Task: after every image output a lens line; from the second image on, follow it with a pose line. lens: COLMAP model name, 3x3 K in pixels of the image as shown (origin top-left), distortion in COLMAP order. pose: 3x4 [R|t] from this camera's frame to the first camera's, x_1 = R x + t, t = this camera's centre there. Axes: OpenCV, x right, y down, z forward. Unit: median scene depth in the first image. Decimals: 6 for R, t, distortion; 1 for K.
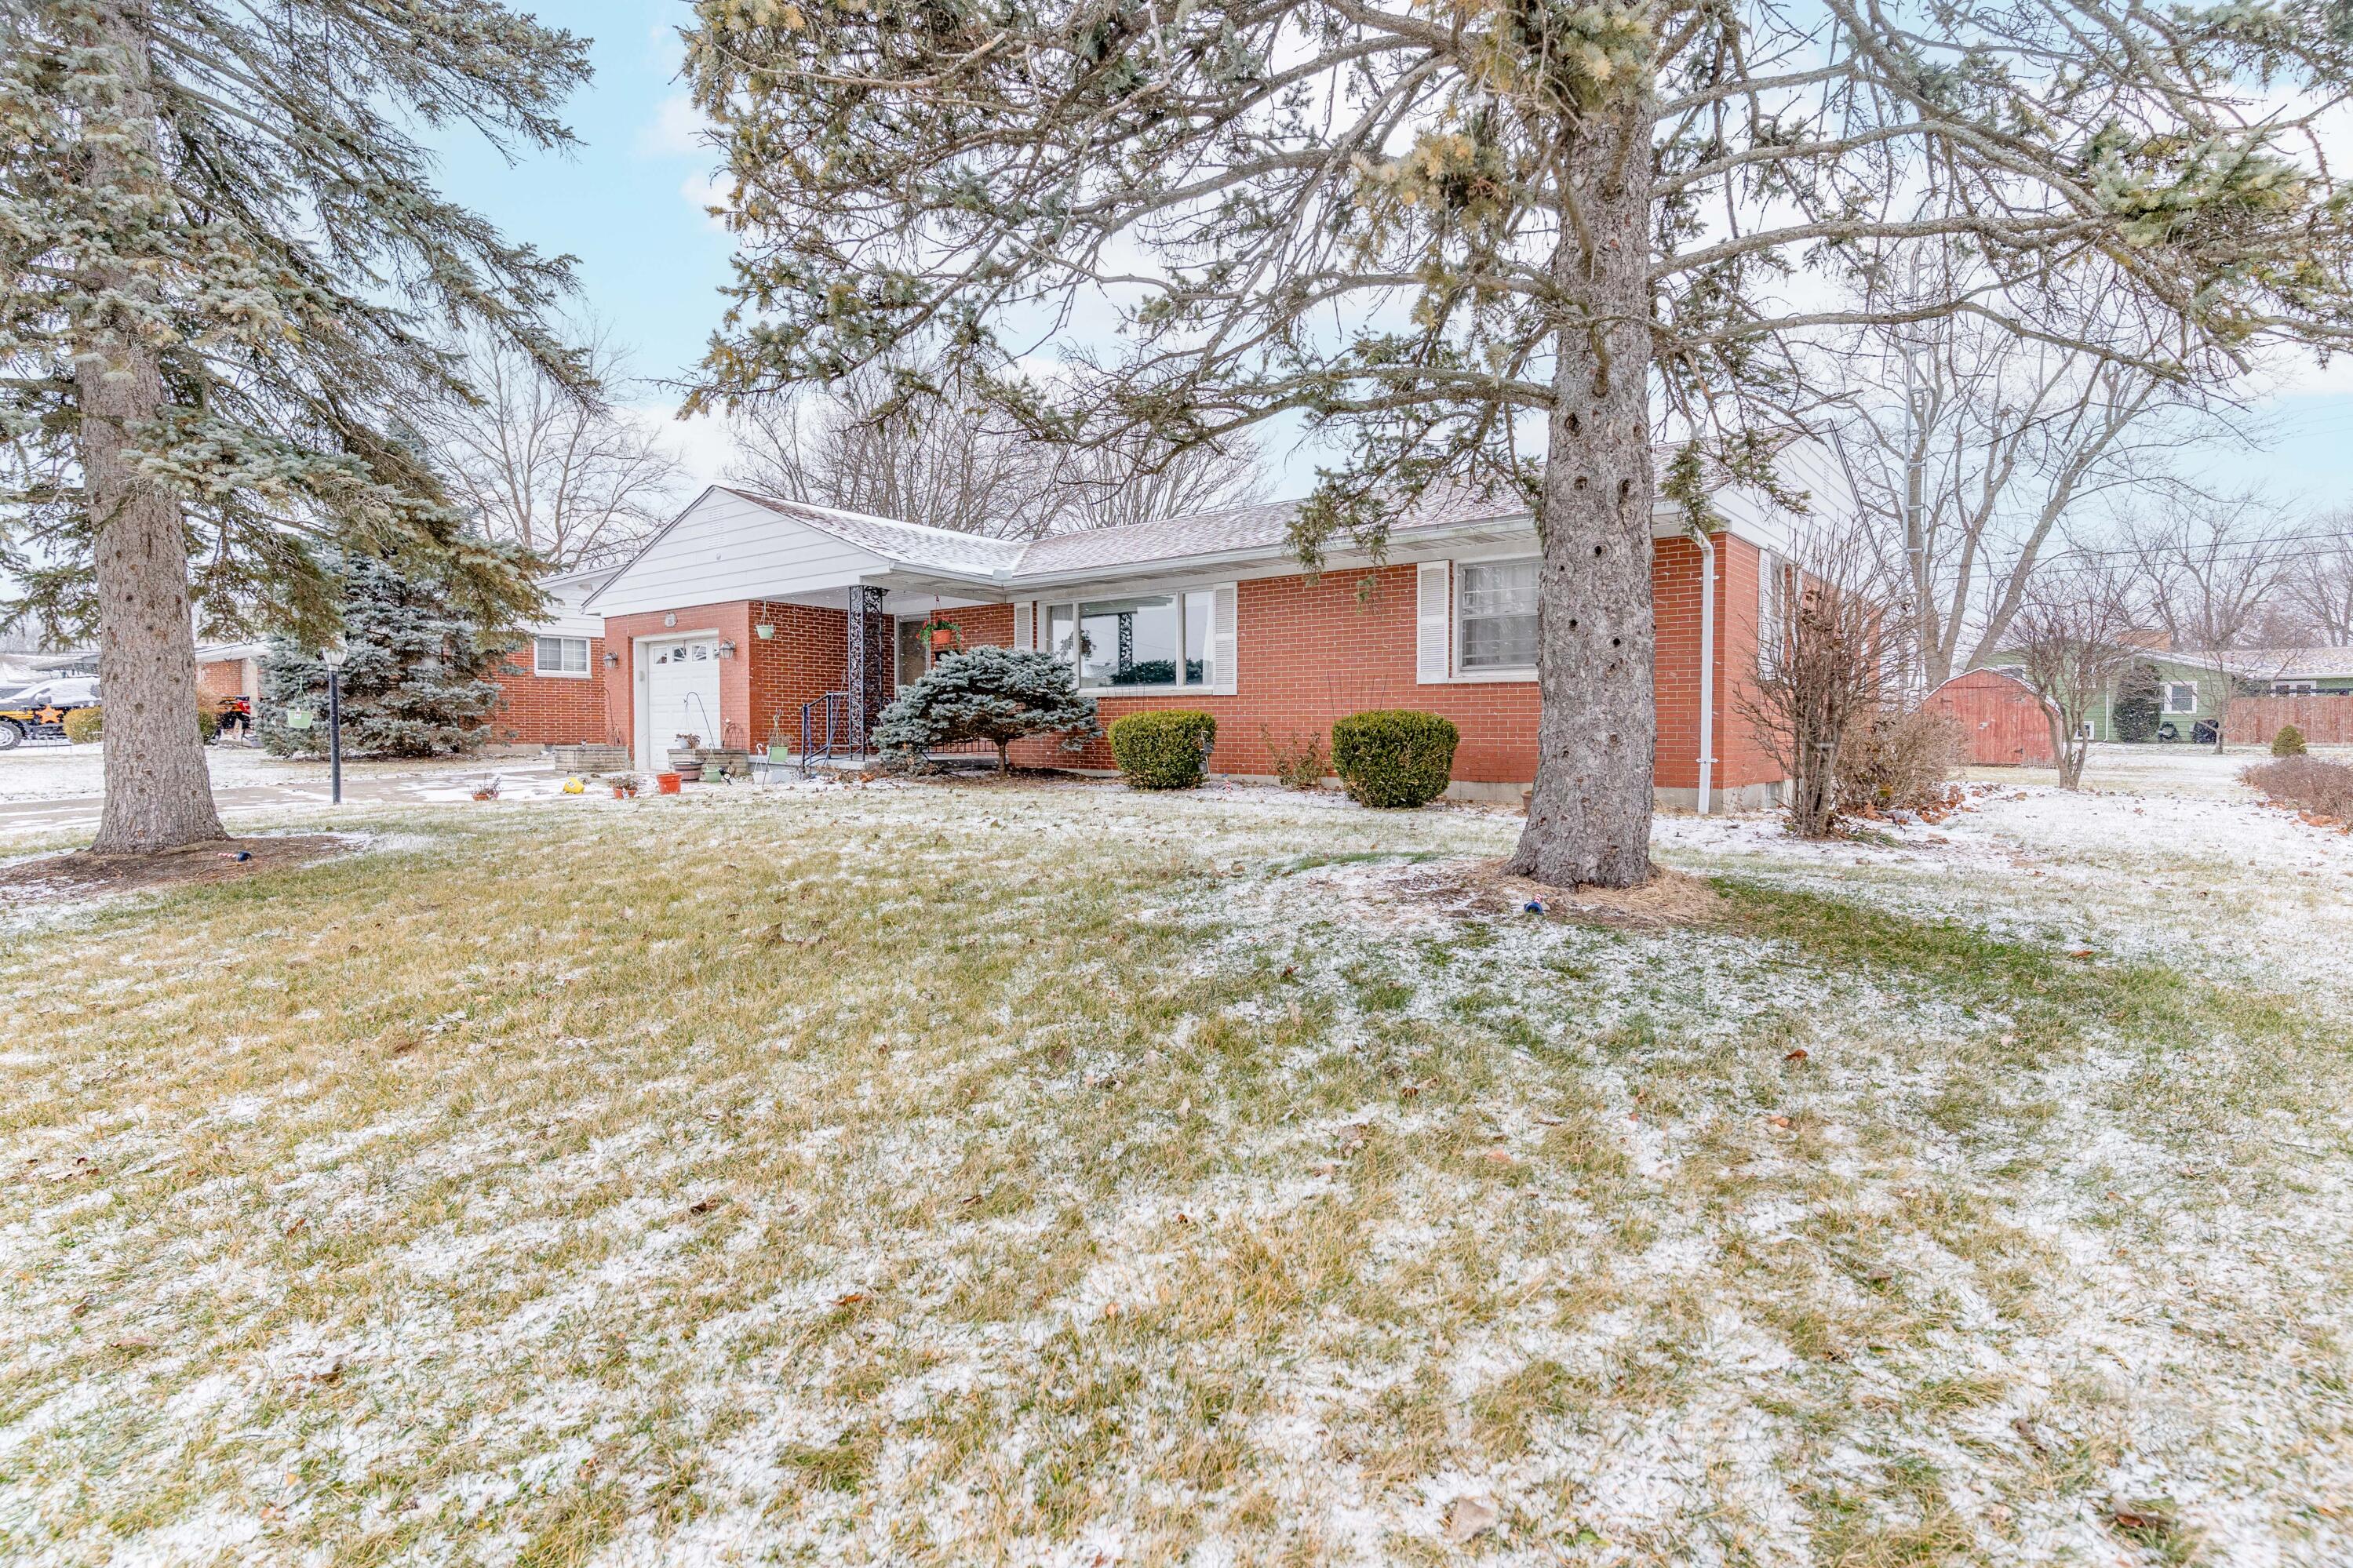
lens RADIAL K [[1148.5, 0, 1170.1], [0, 1148.5, 786.8], [0, 0, 1]] dist [0.001196, 0.000153]
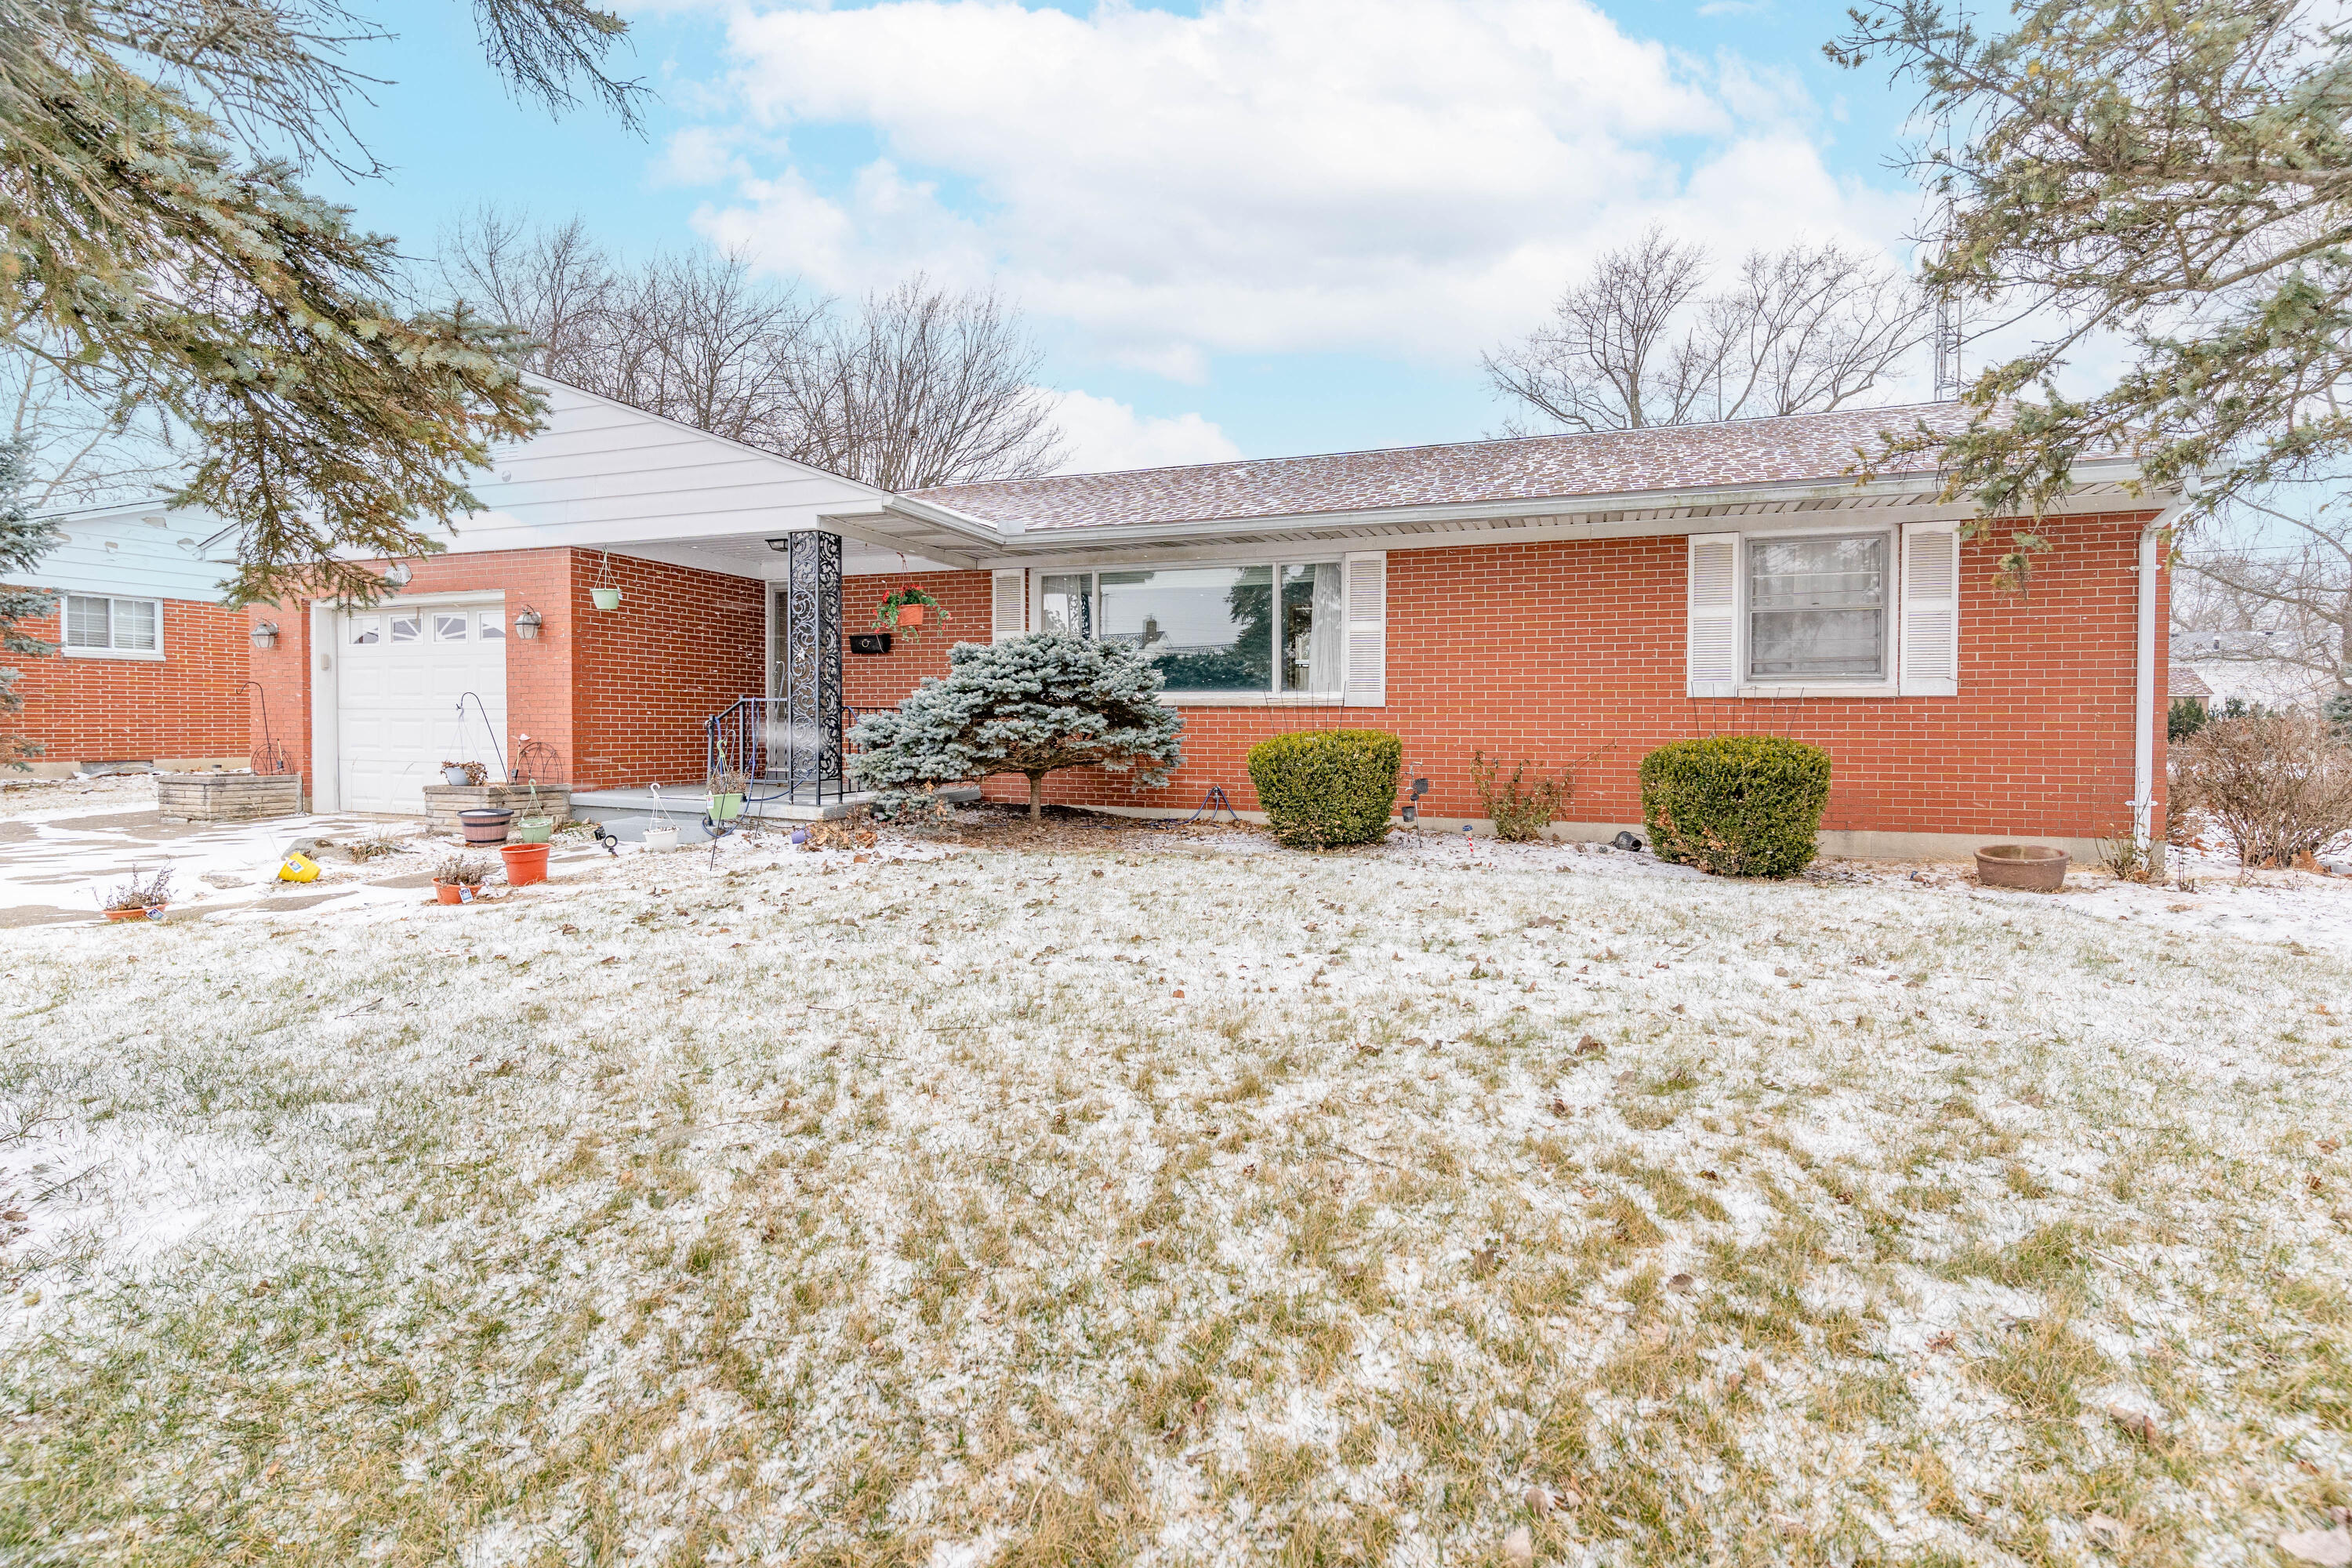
lens RADIAL K [[1156.8, 0, 1161.4], [0, 1156.8, 742.1], [0, 0, 1]] dist [0.000598, 0.000056]
pose [[0.950815, -0.005815, 0.309704, -0.285043], [0.014315, 0.999580, -0.025182, -0.039116], [-0.309427, 0.028377, 0.950500, 0.332819]]
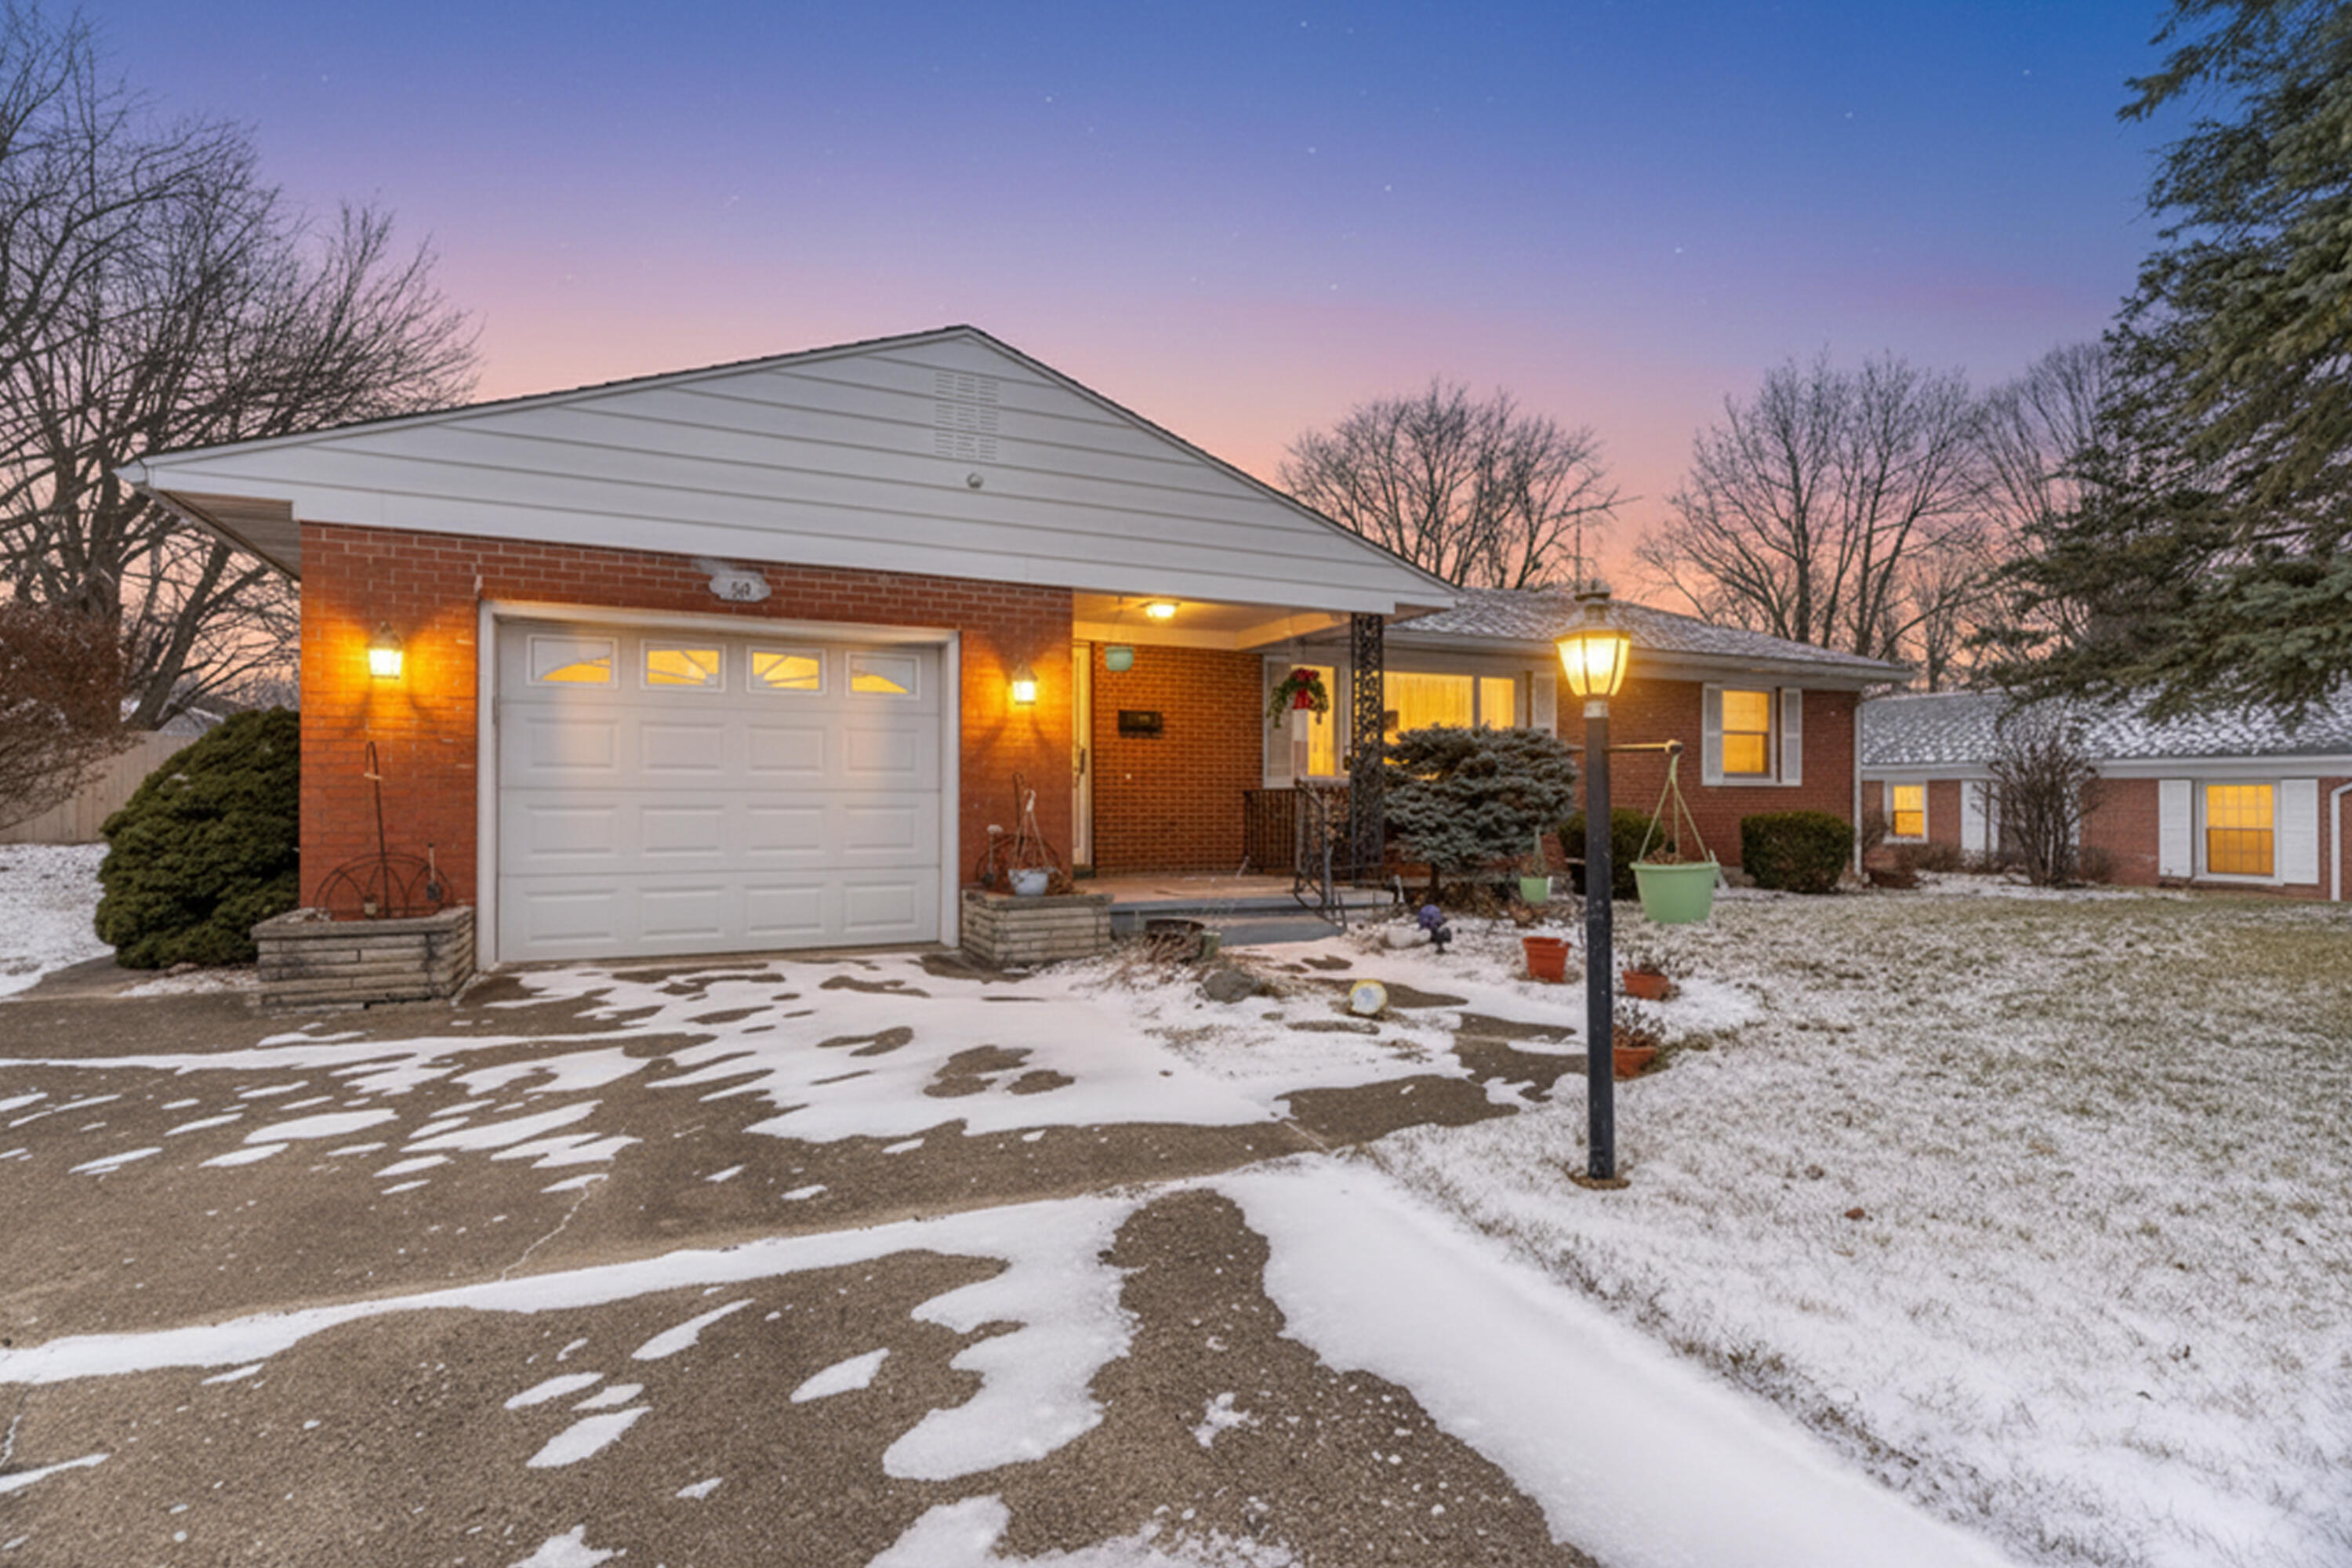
lens RADIAL K [[1148.2, 0, 1169.6], [0, 1148.2, 786.8], [0, 0, 1]] dist [0.001196, 0.000153]
pose [[0.431897, 0.004311, 0.901913, -0.894149], [0.039968, 0.998915, -0.023914, -0.069784], [-0.901037, 0.046376, 0.431256, 0.834379]]
